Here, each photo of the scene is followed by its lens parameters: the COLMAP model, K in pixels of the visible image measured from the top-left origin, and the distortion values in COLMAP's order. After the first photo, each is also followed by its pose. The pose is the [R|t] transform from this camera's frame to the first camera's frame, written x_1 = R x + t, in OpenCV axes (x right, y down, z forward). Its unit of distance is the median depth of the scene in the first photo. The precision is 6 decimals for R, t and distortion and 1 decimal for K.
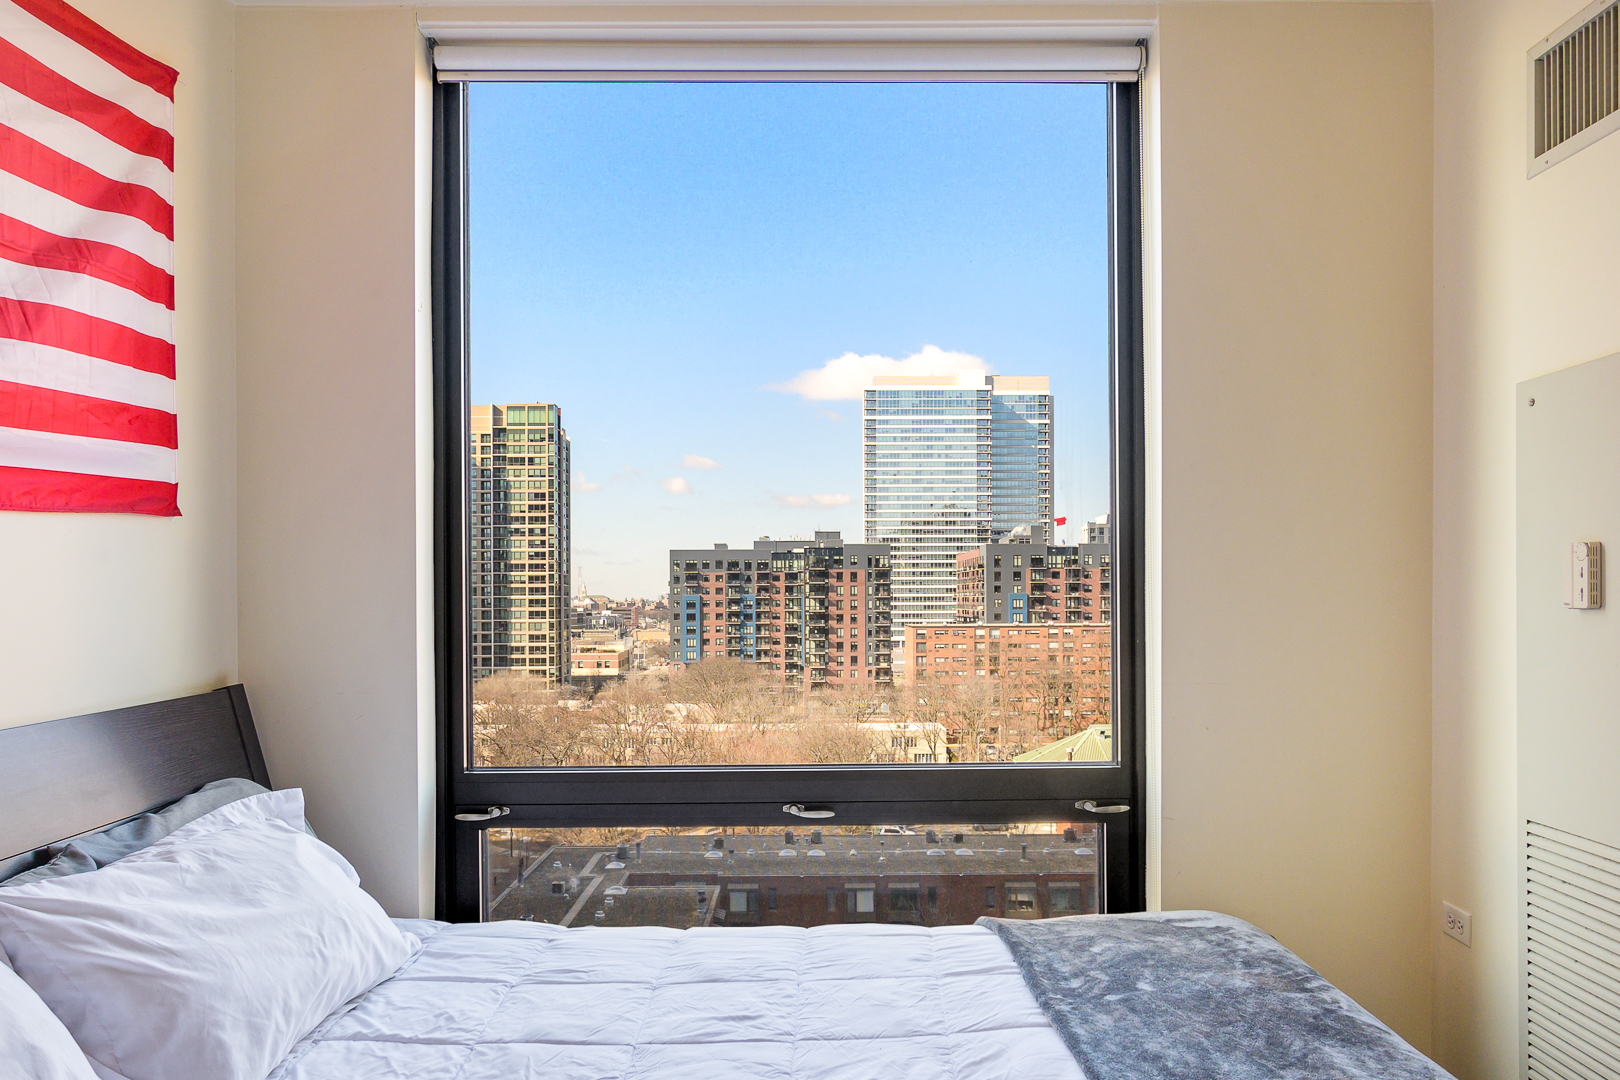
lens RADIAL K [[1224.9, 0, 824.3], [0, 1224.9, 603.8], [0, 0, 1]] dist [0.002137, 0.000016]
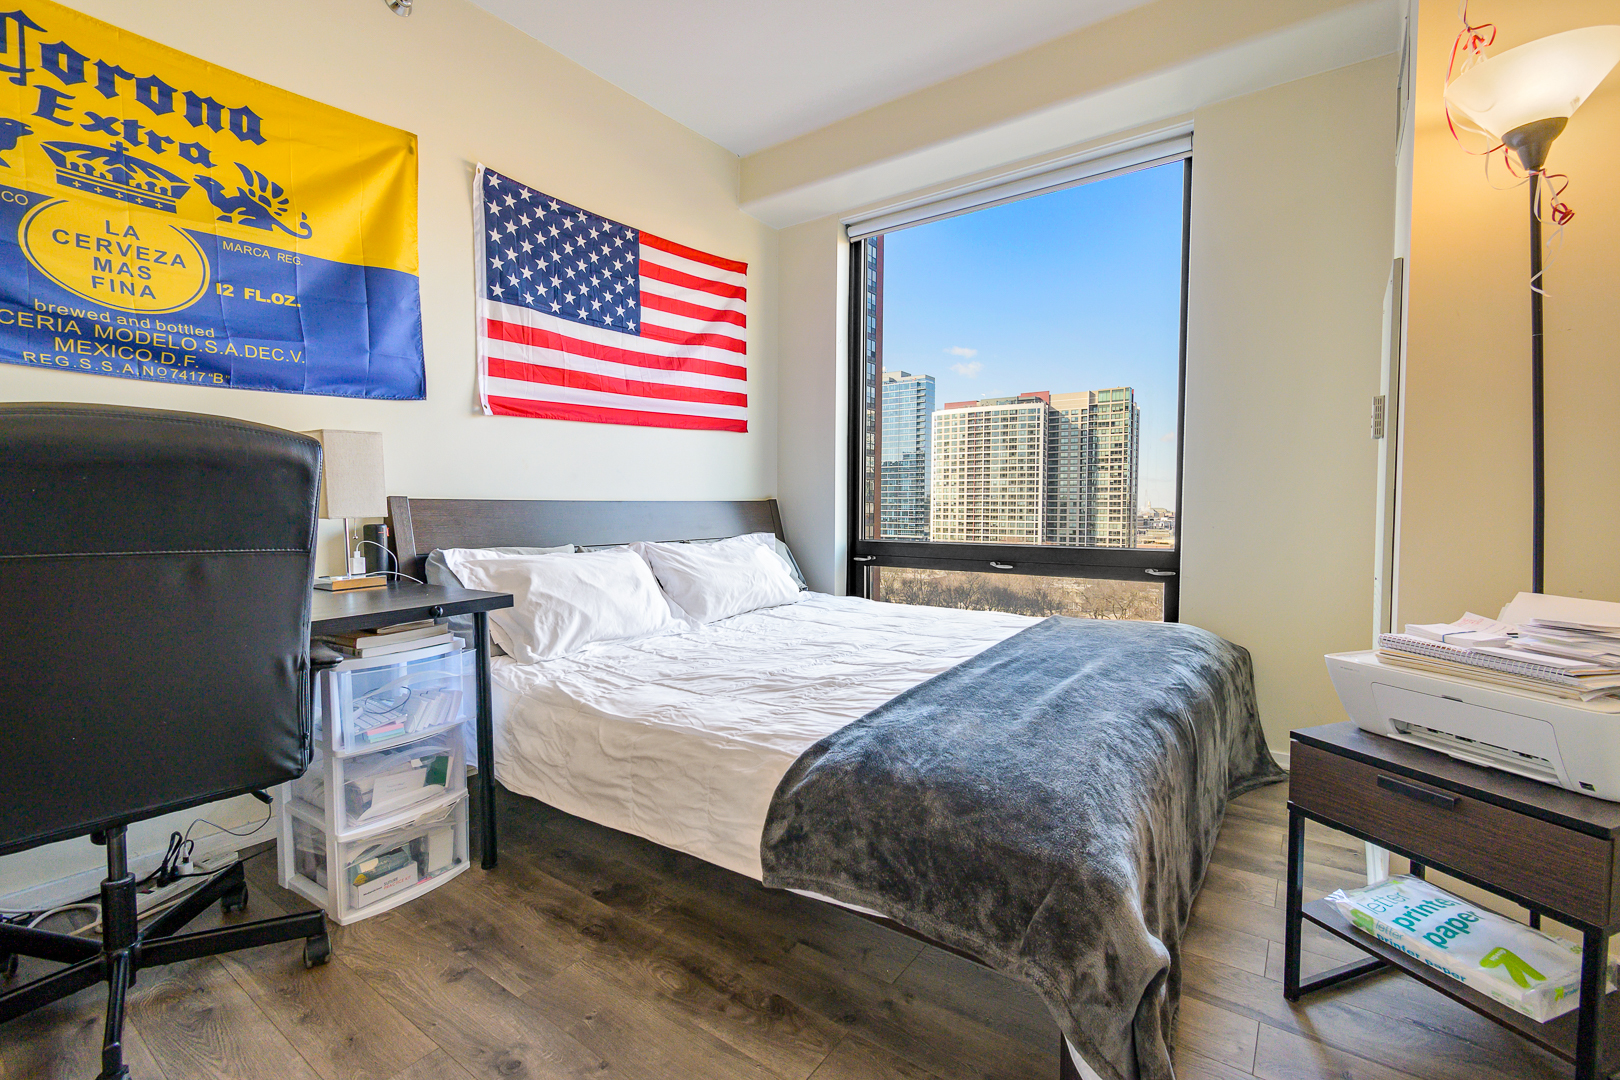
lens RADIAL K [[716.0, 0, 809.0], [0, 716.0, 532.9], [0, 0, 1]] dist [0.001303, -0.000515]
pose [[0.804734, 0.028978, -0.592928, 0.433034], [-0.011468, 0.999380, 0.033278, 0.078777], [0.593524, -0.019980, 0.804568, -0.147904]]
